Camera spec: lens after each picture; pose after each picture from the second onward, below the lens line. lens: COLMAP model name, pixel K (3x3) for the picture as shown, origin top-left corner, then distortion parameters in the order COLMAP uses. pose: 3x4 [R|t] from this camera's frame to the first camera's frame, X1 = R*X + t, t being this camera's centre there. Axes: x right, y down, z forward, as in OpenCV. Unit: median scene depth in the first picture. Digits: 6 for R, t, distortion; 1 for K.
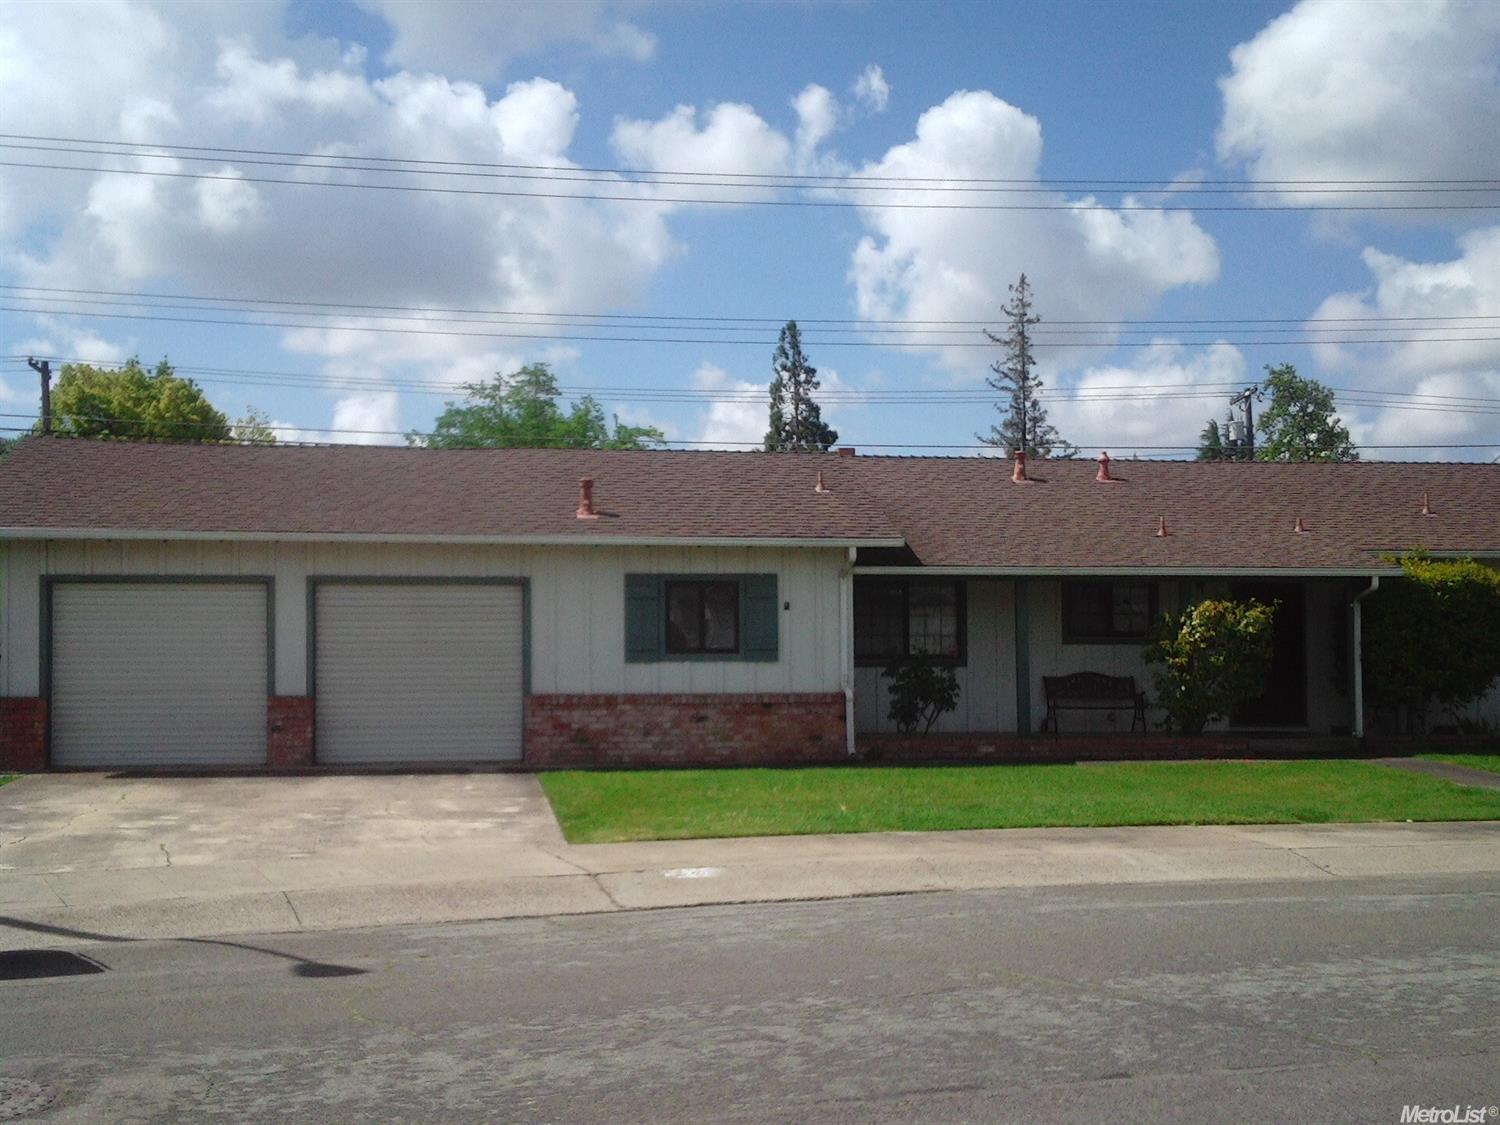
lens RADIAL K [[1662.3, 0, 757.9], [0, 1662.3, 589.8], [0, 0, 1]] dist [0.101822, -0.171112]
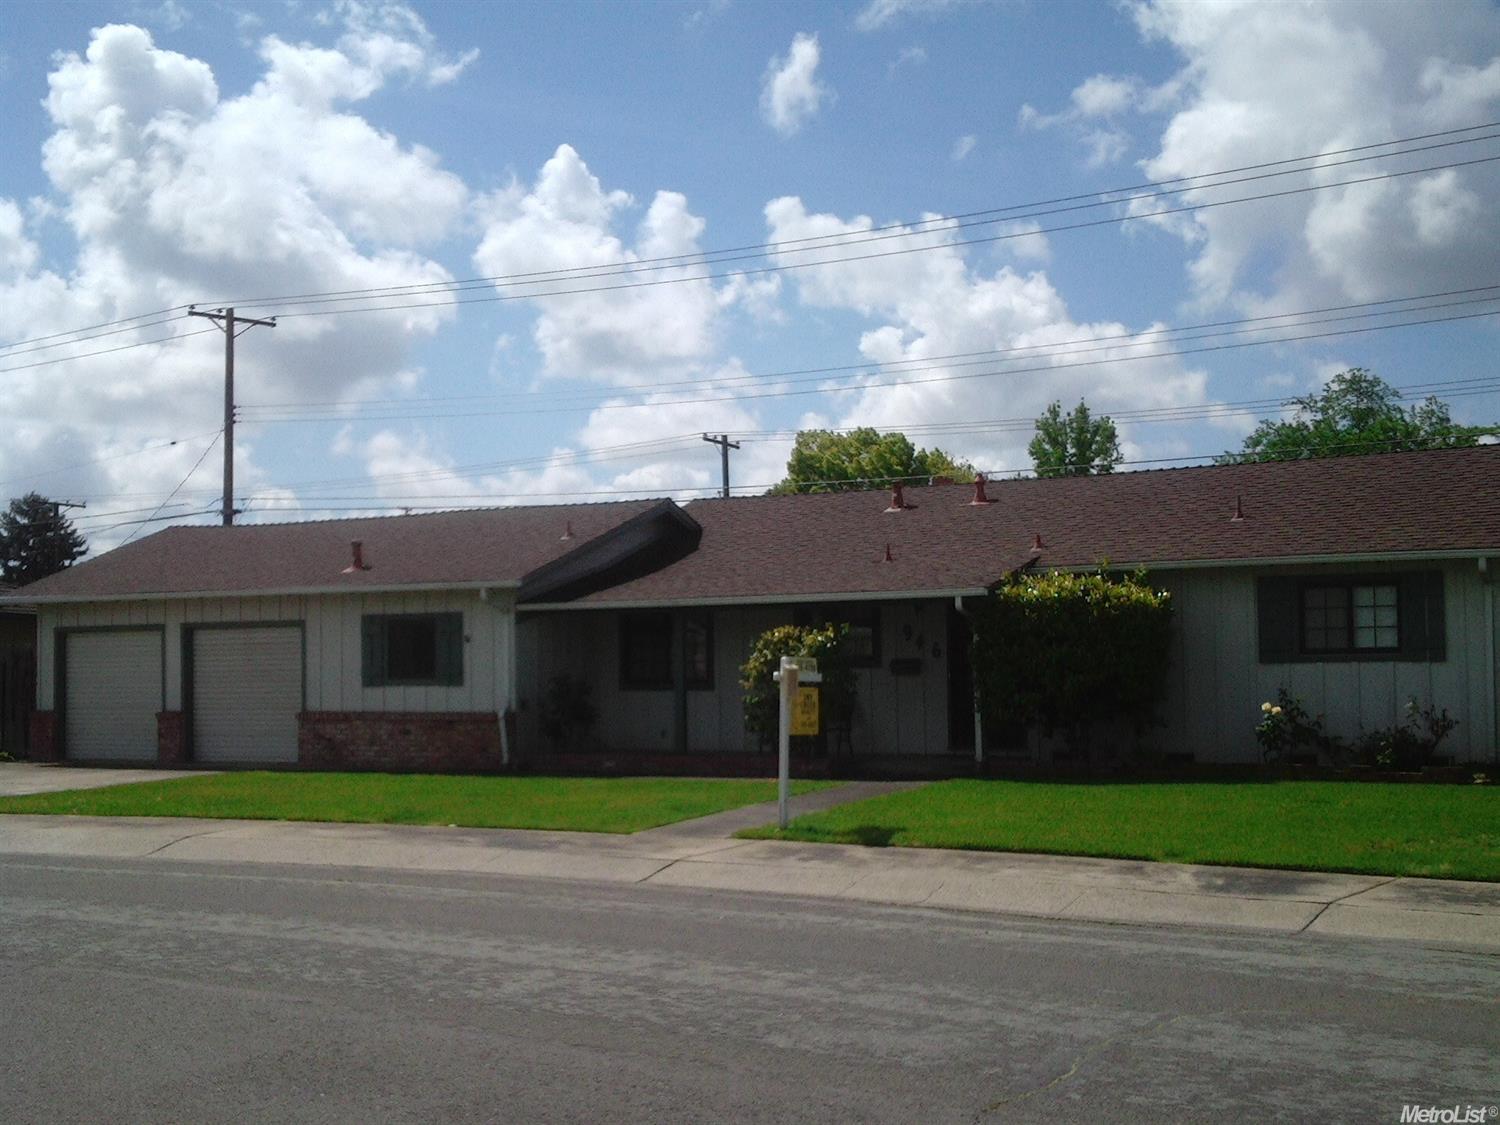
lens RADIAL K [[1662.3, 0, 757.9], [0, 1662.3, 589.8], [0, 0, 1]] dist [0.101822, -0.171112]
pose [[0.815710, -0.033452, -0.577493, 0.888828], [0.025231, 0.999434, -0.022254, 0.006373], [0.577910, 0.003582, 0.816093, 0.145400]]
